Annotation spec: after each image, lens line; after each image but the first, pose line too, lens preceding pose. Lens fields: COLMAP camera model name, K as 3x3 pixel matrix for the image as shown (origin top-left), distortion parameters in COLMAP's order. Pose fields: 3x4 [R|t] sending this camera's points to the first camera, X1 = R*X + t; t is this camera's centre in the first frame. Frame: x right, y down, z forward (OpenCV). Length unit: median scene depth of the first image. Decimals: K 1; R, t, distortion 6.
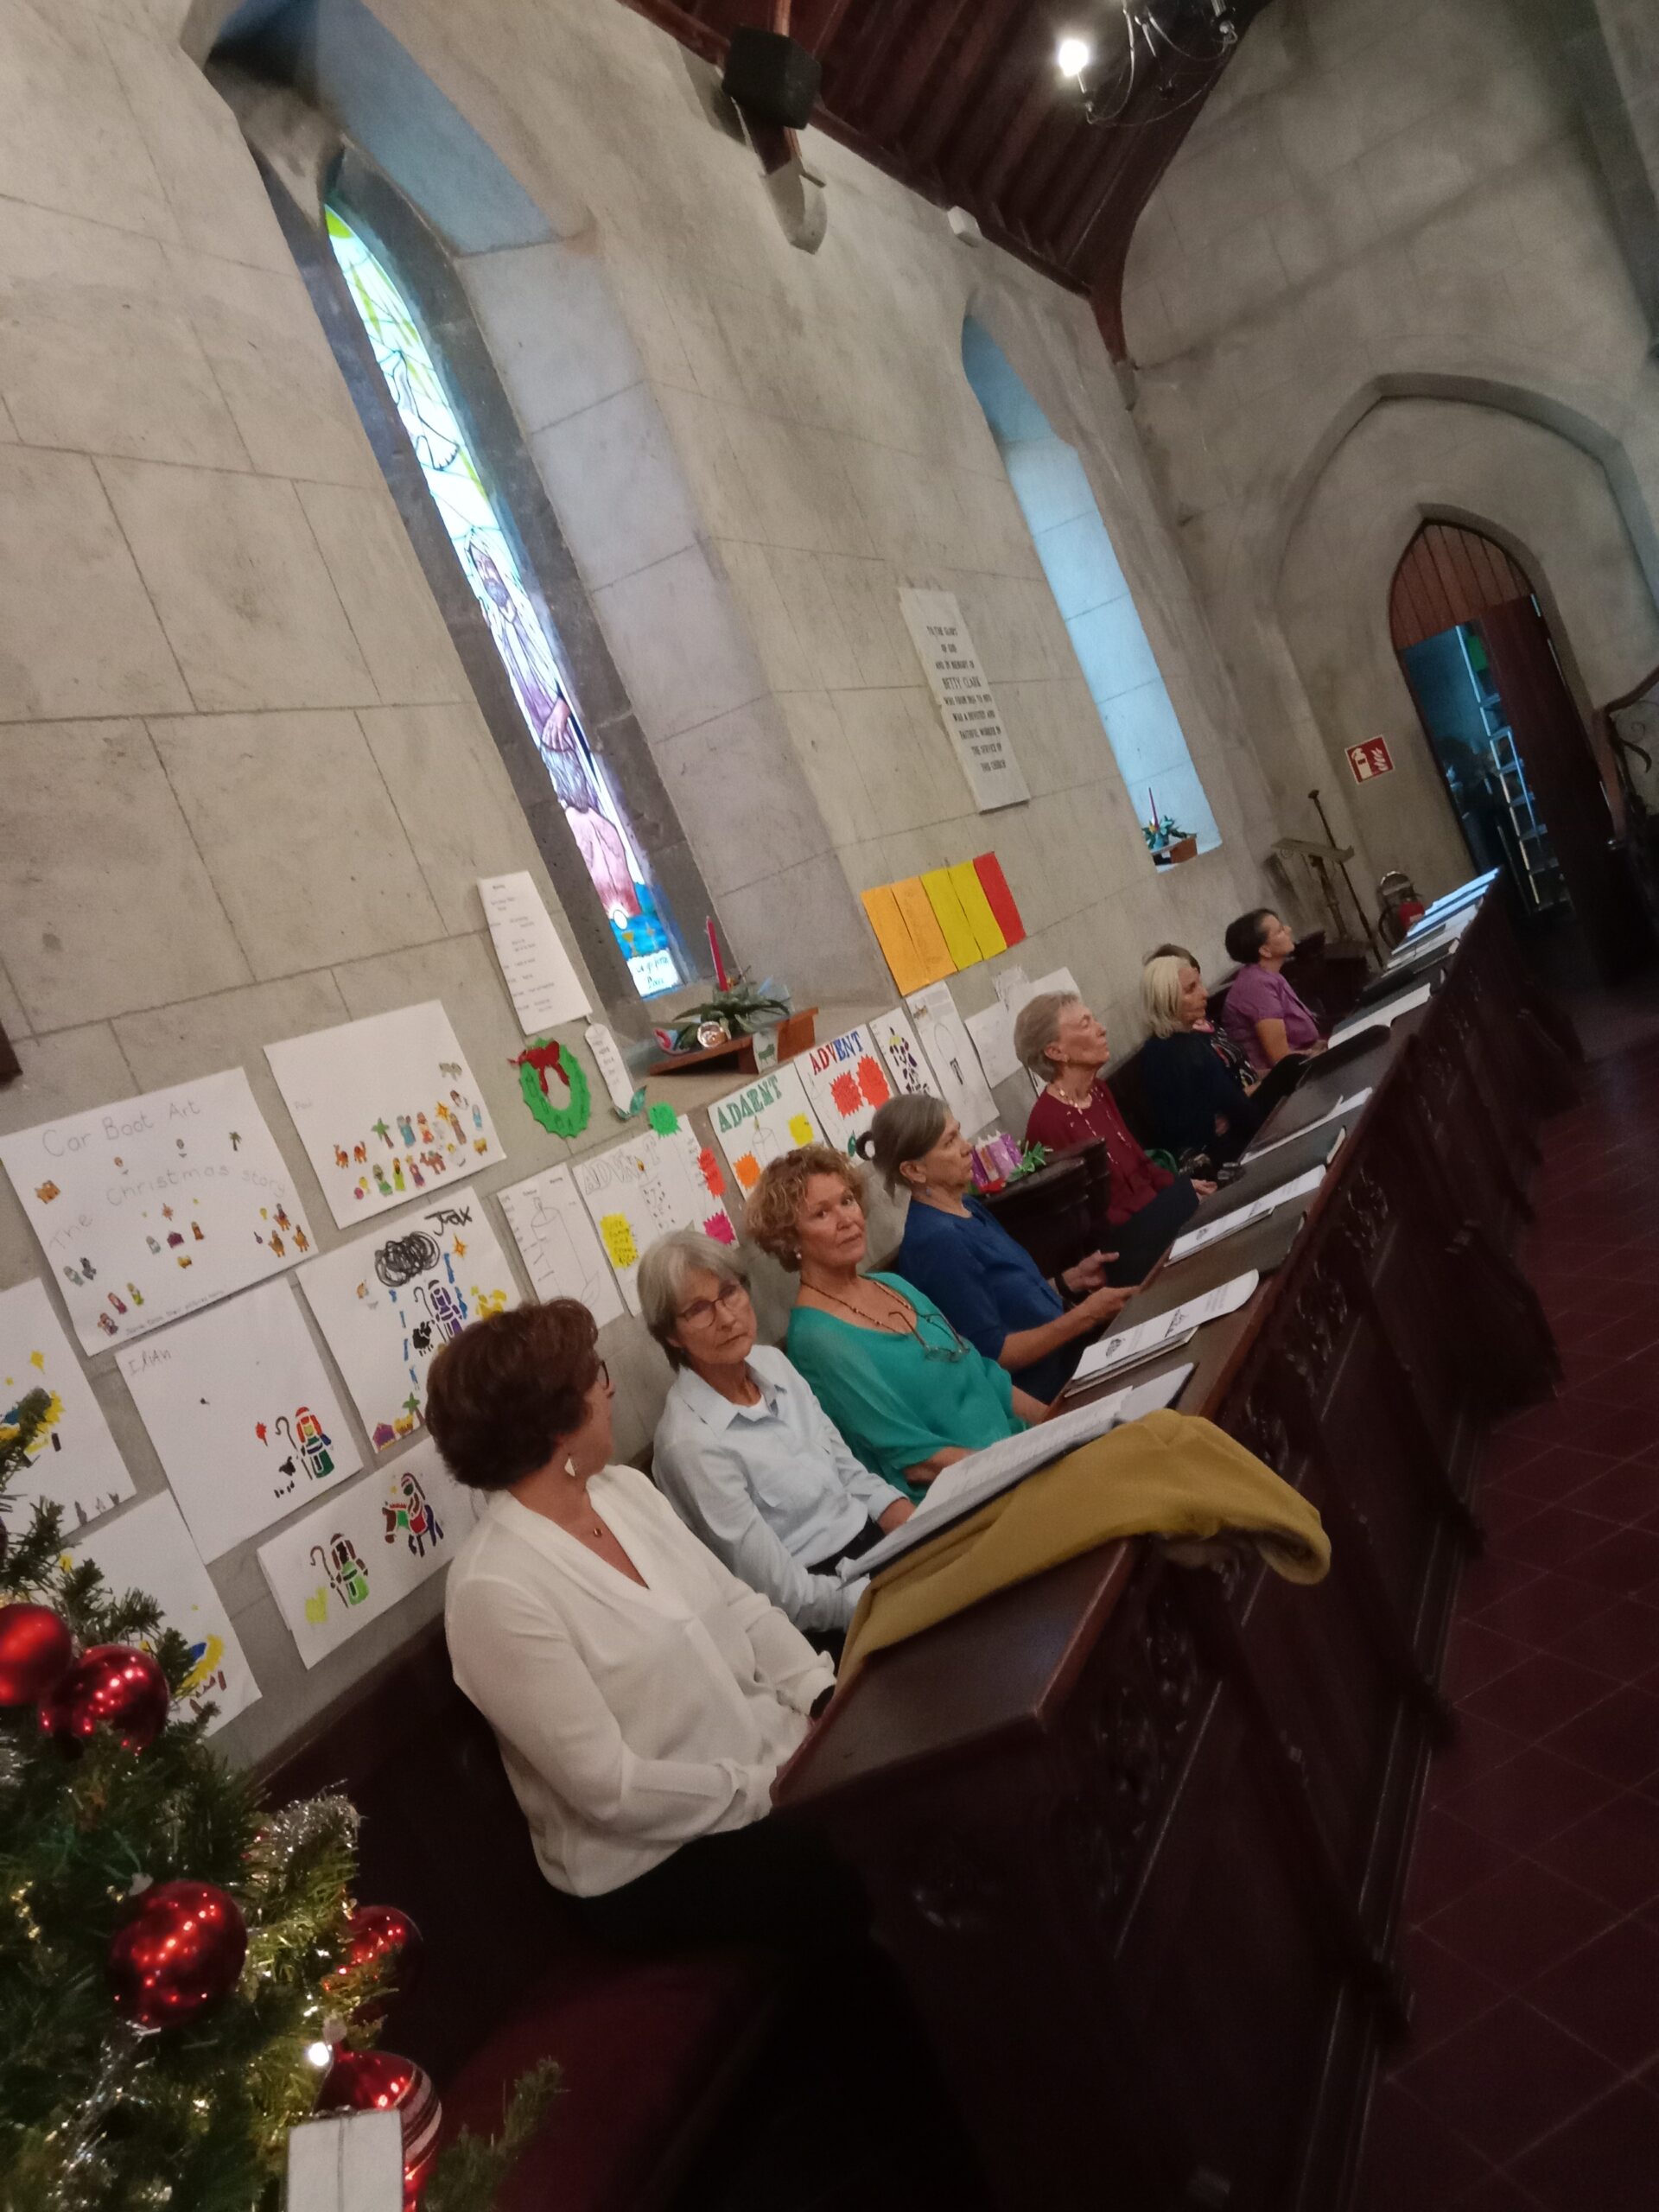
lens RADIAL K [[1620.1, 0, 829.5], [0, 1620.1, 1106.0], [0, 0, 1]] dist [-0.000391, -0.001366]
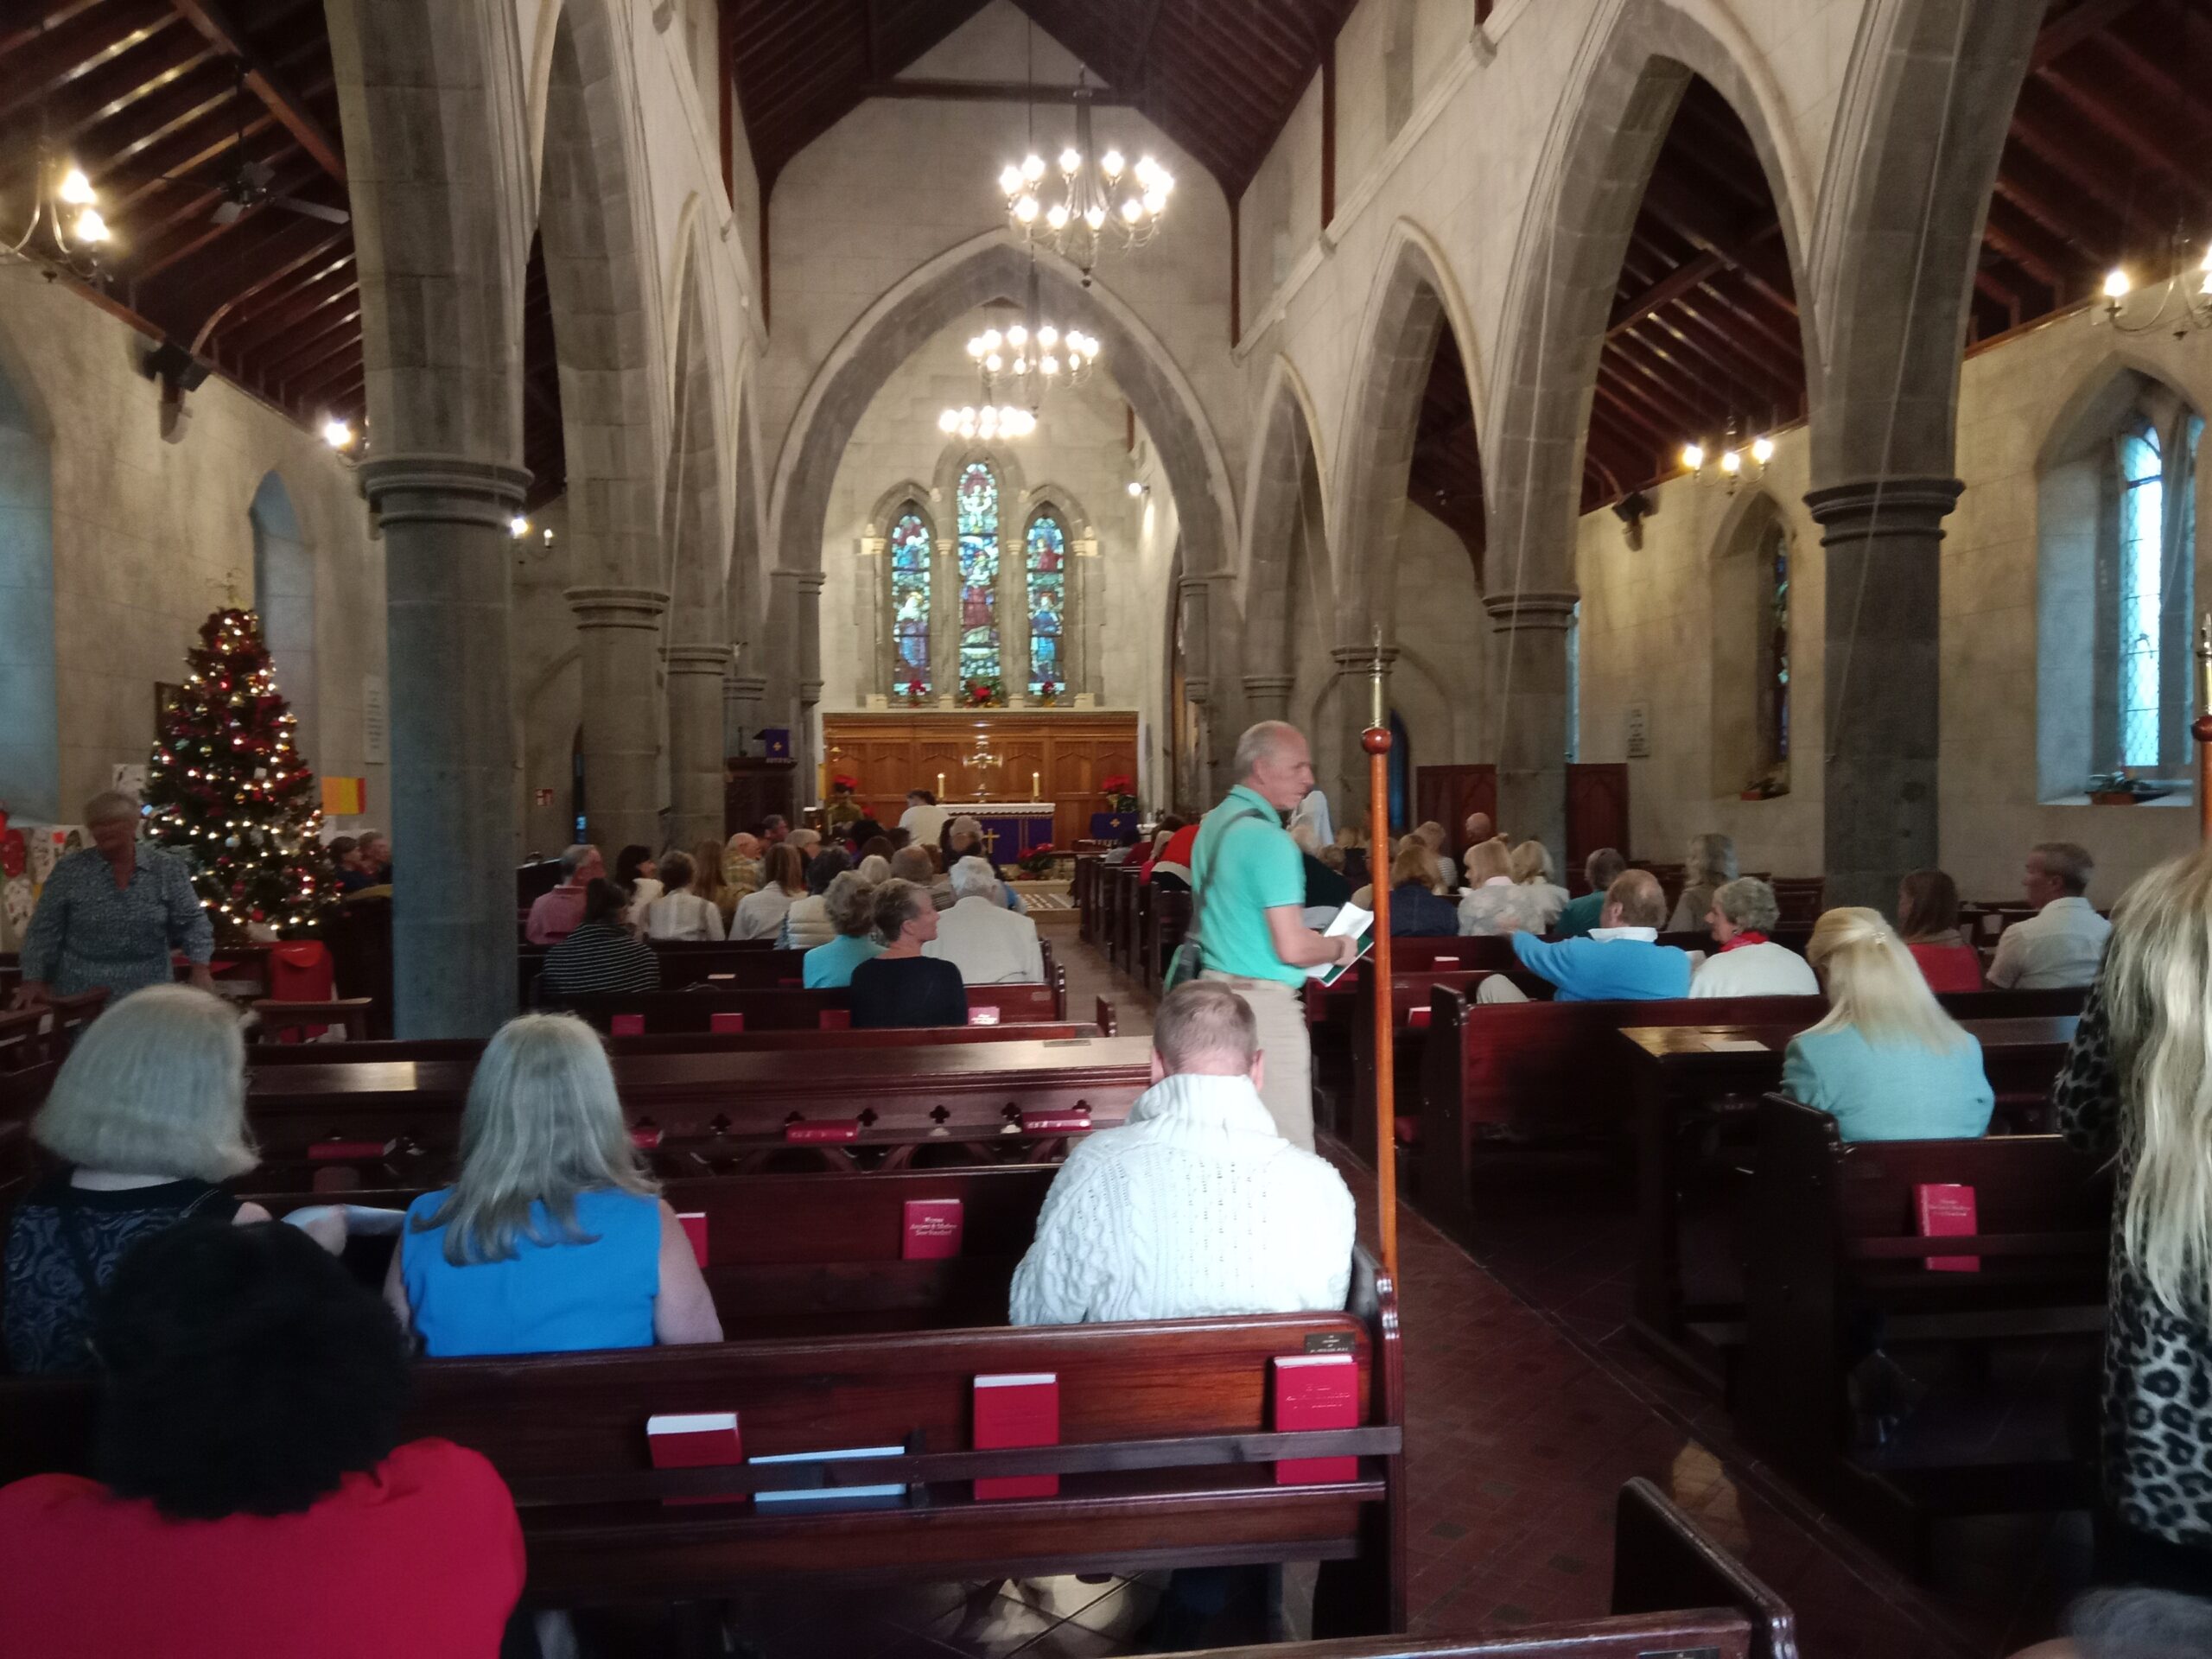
lens RADIAL K [[1620.1, 0, 1106.0], [0, 1620.1, 829.5], [0, 0, 1]] dist [-0.000391, -0.001366]
pose [[0.767471, 0.350794, 0.536592, -0.256856], [-0.248681, 0.934372, -0.255161, 0.210408], [-0.590886, 0.062388, 0.804339, -1.312340]]
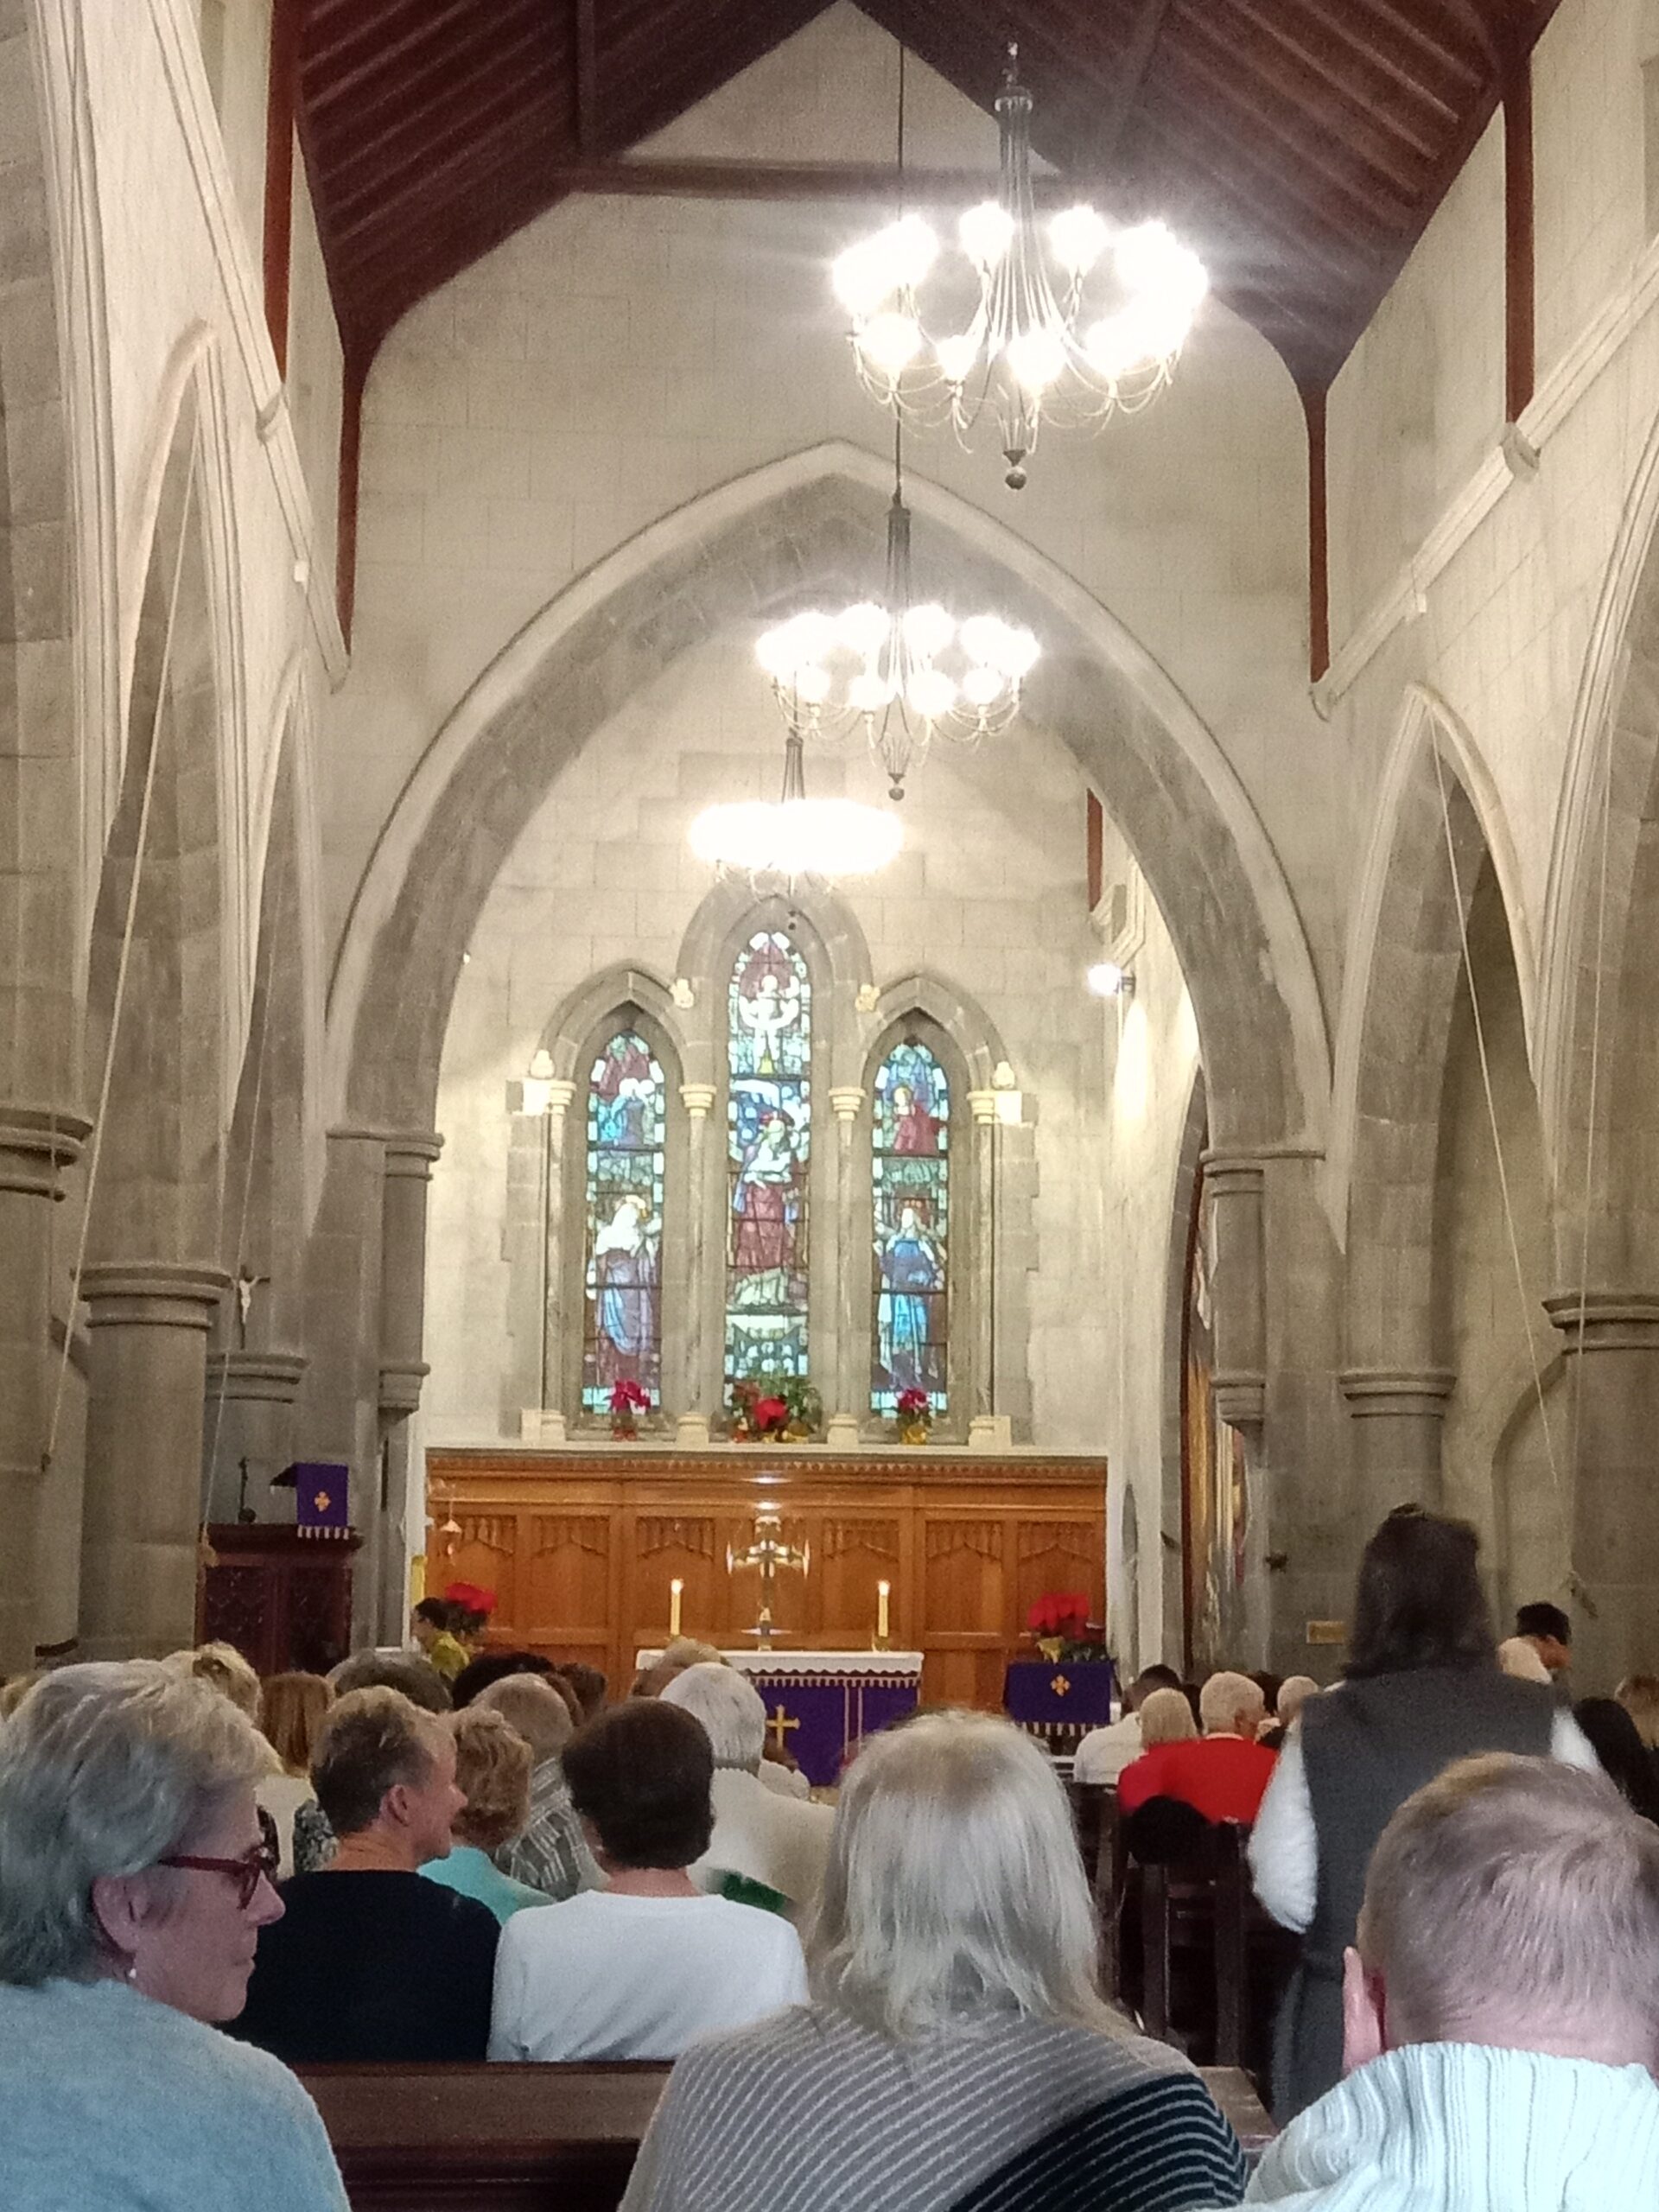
lens RADIAL K [[3354.2, 0, 829.5], [0, 3354.2, 1106.0], [0, 0, 1]] dist [-0.007166, 0.085643]
pose [[0.788923, 0.454315, 0.413761, -0.135451], [-0.281834, 0.865860, -0.413348, 0.218389], [-0.546049, 0.209488, 0.811138, -1.127690]]
